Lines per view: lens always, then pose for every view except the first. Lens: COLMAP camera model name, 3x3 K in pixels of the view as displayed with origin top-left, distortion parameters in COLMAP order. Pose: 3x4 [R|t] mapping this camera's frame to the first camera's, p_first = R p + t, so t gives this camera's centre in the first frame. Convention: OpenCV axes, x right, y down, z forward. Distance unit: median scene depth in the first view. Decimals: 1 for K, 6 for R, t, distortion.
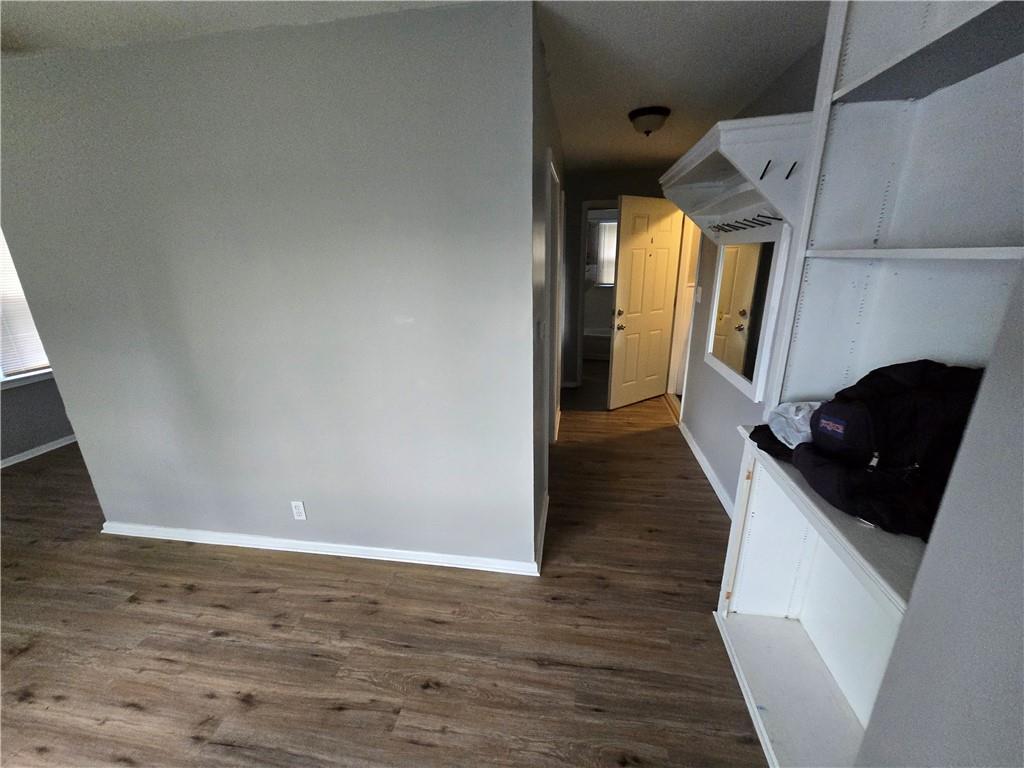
lens RADIAL K [[419.7, 0, 509.7], [0, 419.7, 389.7], [0, 0, 1]] dist [-0.013678, 0.004135]
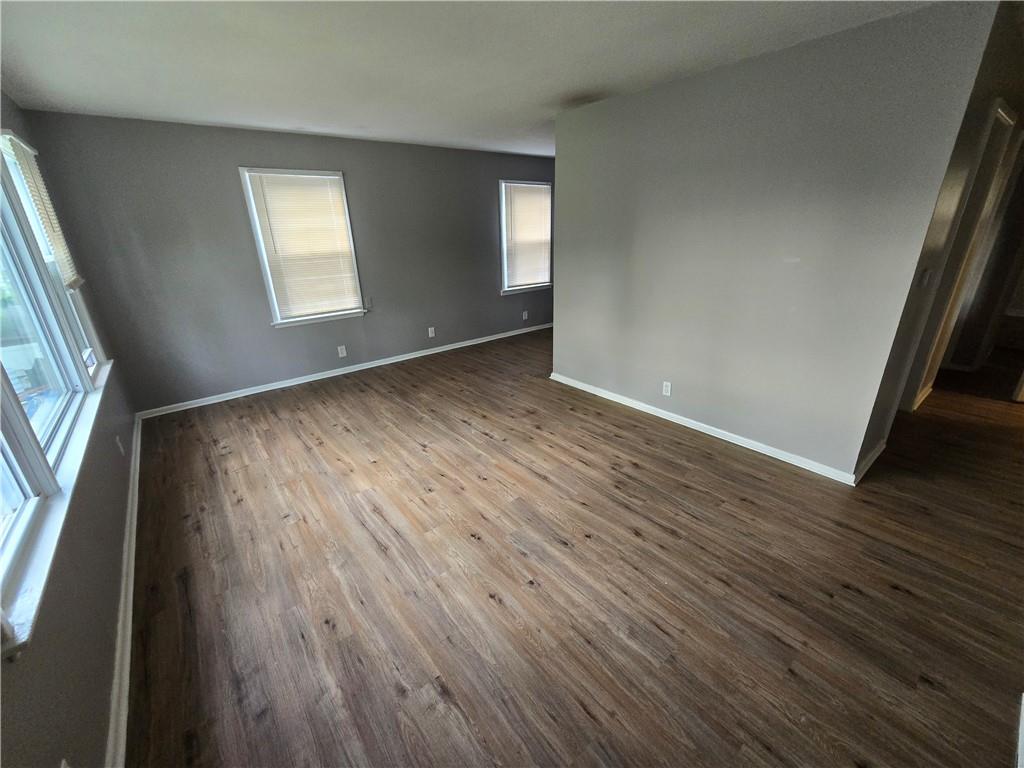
lens RADIAL K [[419.7, 0, 508.1], [0, 419.7, 380.4], [0, 0, 1]] dist [-0.013678, 0.004135]
pose [[0.736410, 0.228470, -0.636790, 0.035577], [-0.187868, 0.973292, 0.131944, 0.213512], [0.649927, 0.022468, 0.759664, -0.659999]]
